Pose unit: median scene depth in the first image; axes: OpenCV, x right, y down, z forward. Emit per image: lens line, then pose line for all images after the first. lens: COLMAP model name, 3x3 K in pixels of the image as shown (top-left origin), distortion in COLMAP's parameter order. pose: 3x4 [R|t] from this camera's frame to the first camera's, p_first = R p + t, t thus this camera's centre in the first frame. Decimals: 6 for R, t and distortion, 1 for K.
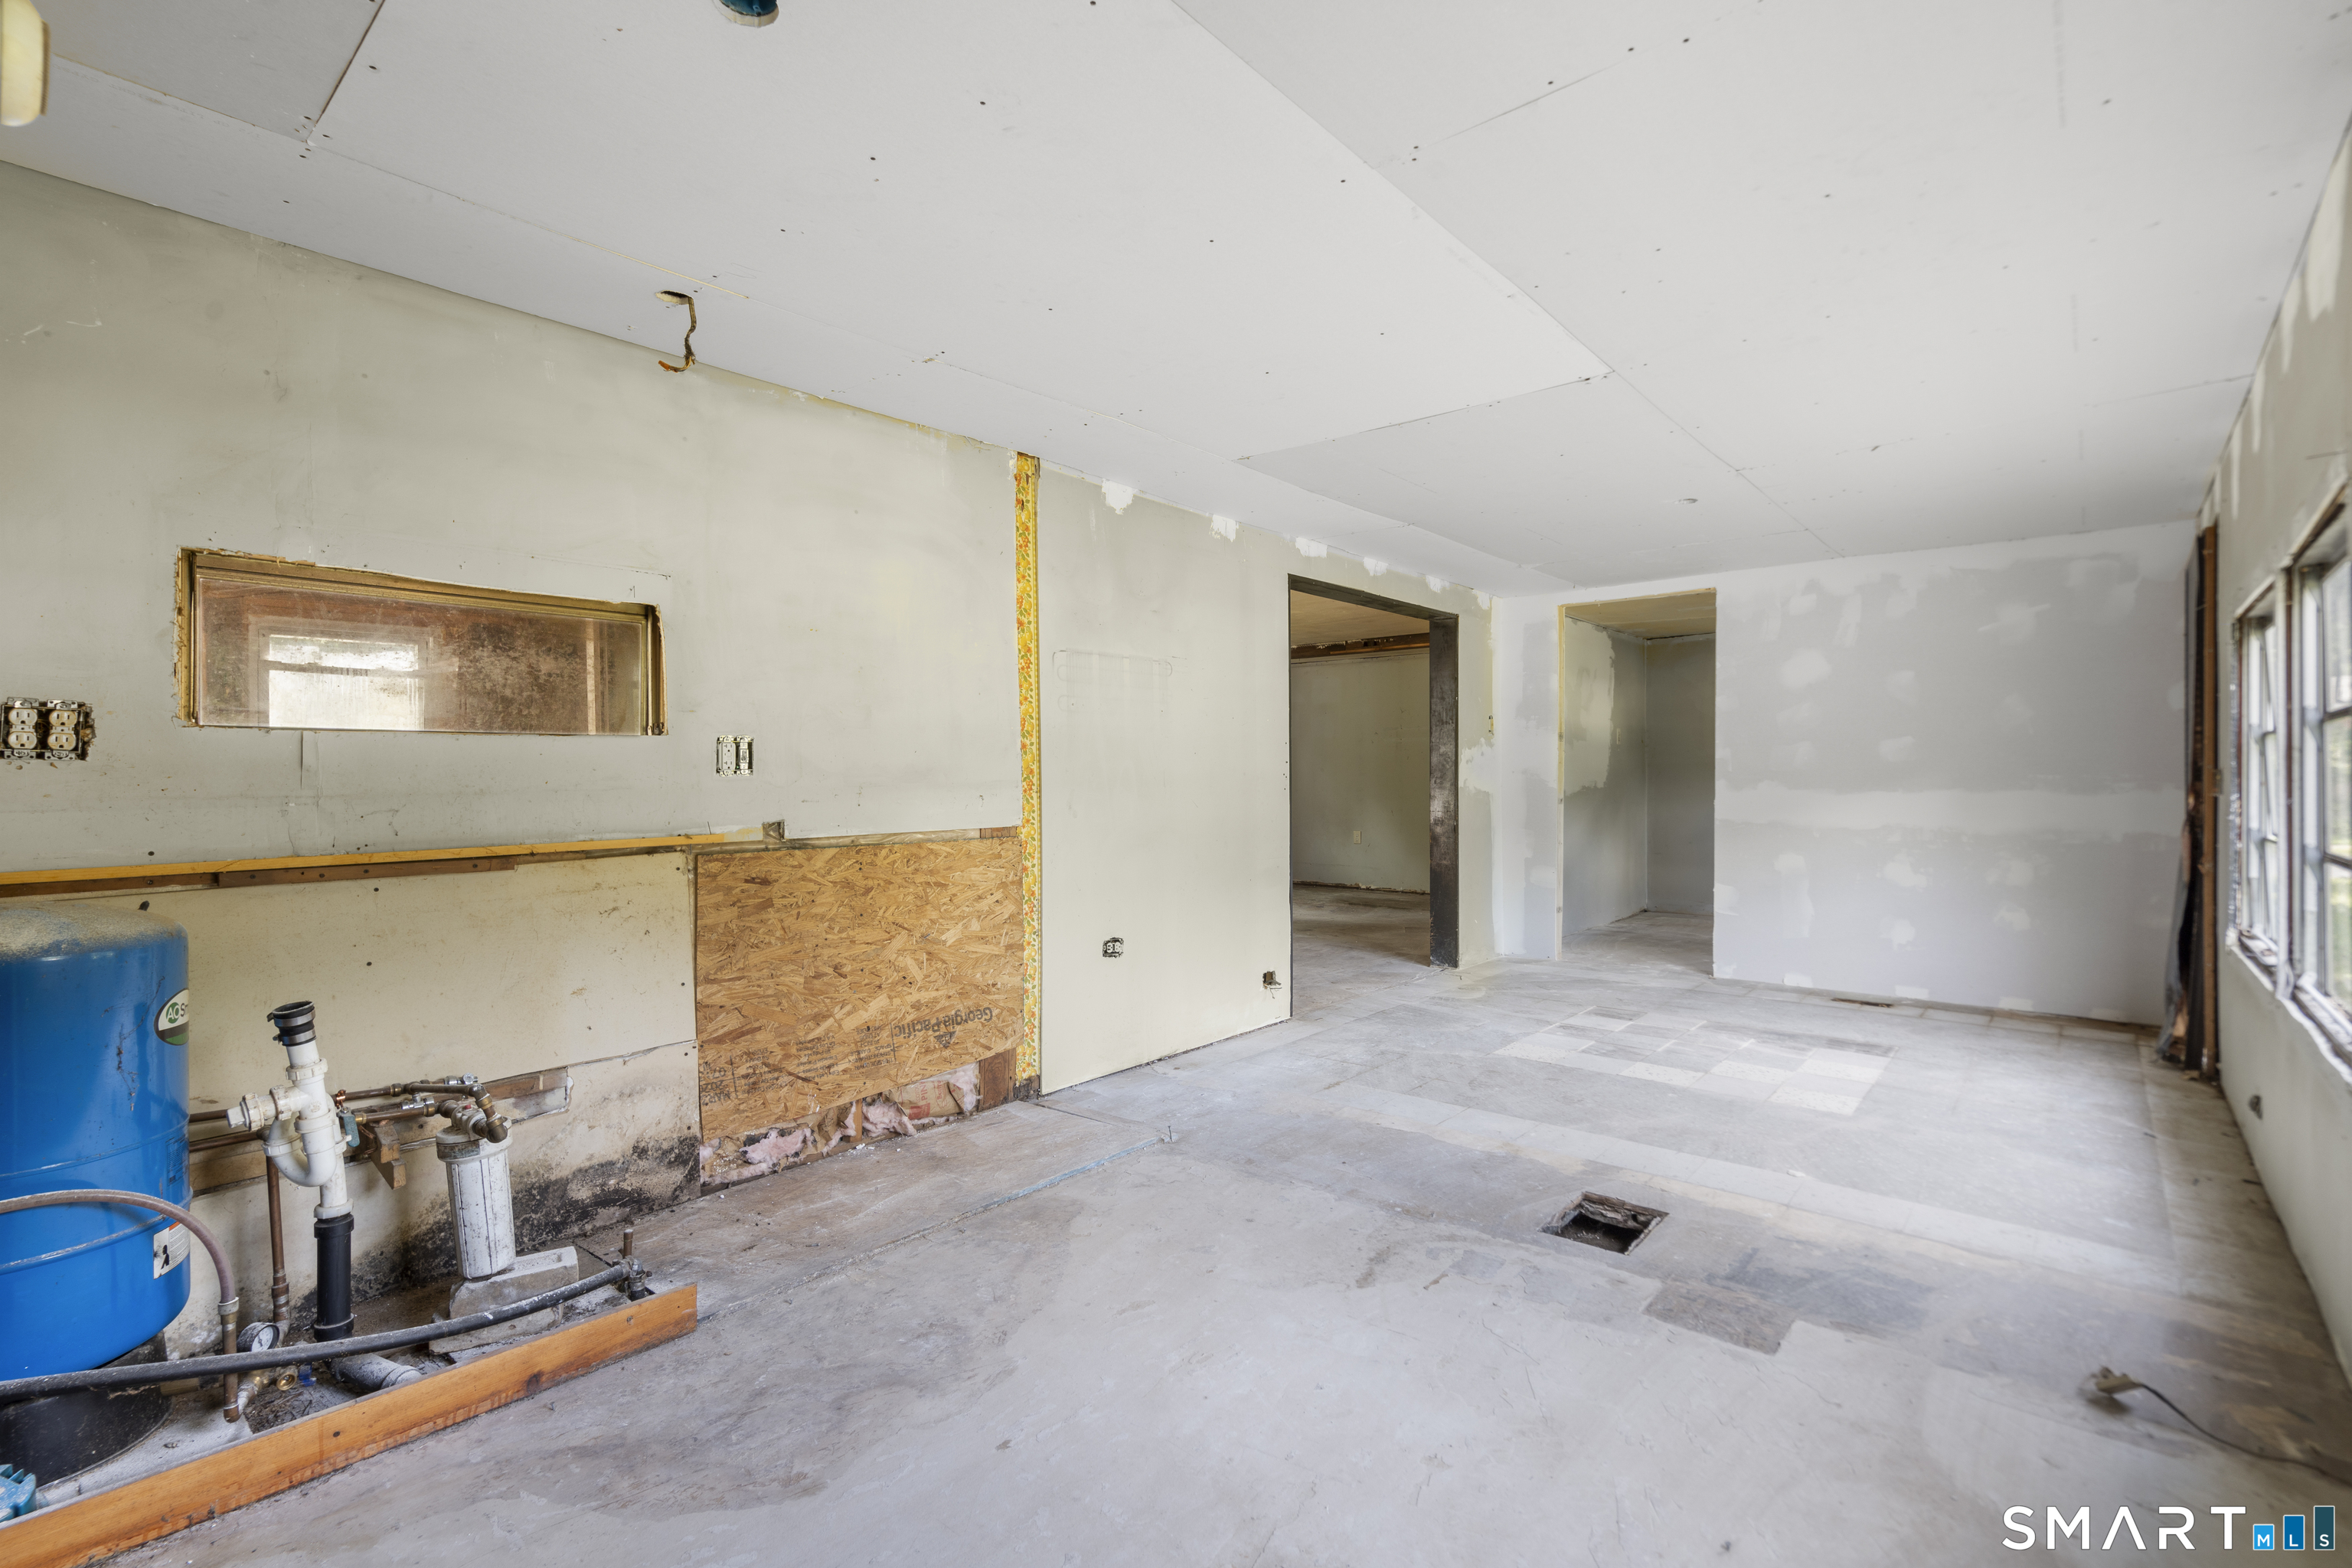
lens RADIAL K [[1069.6, 0, 1144.0], [0, 1069.6, 783.6], [0, 0, 1]] dist [-0.001165, 0.001452]
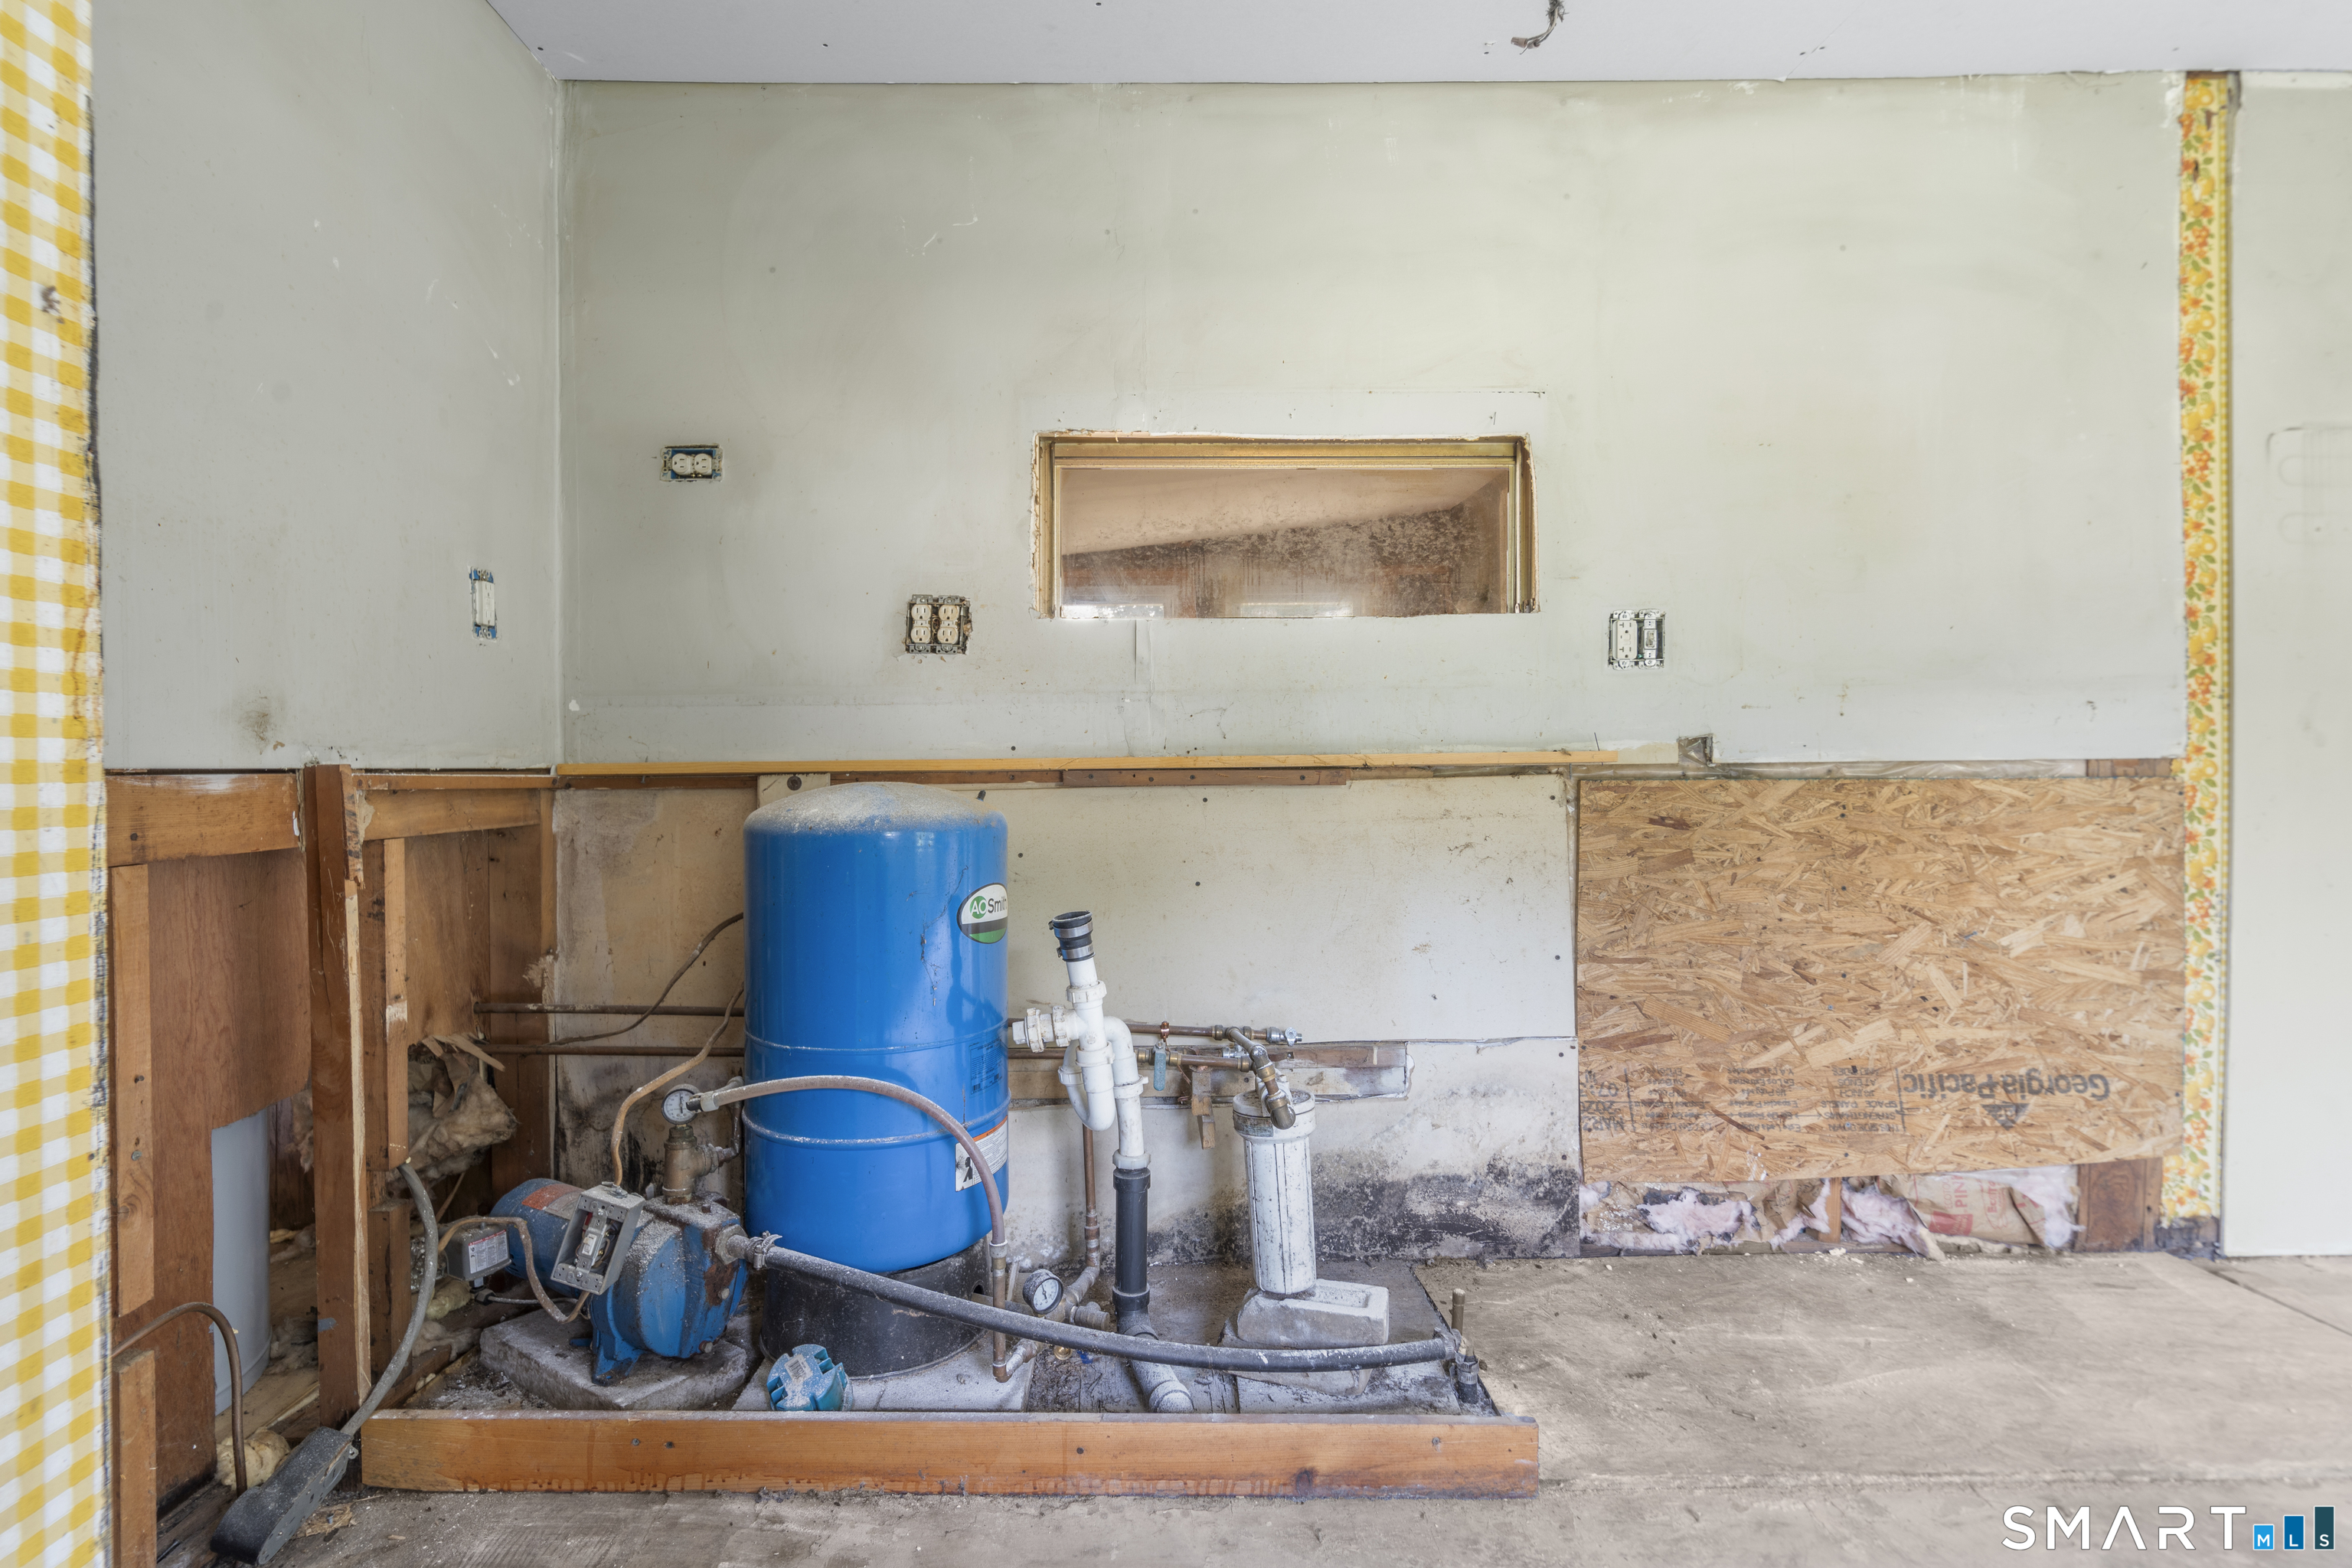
lens RADIAL K [[1069.6, 0, 1144.0], [0, 1069.6, 783.6], [0, 0, 1]] dist [-0.001165, 0.001452]
pose [[0.669008, 0.014276, -0.743118, -0.078652], [-0.001984, 0.999846, 0.017421, 0.055142], [0.743252, -0.010180, 0.668934, 0.294537]]
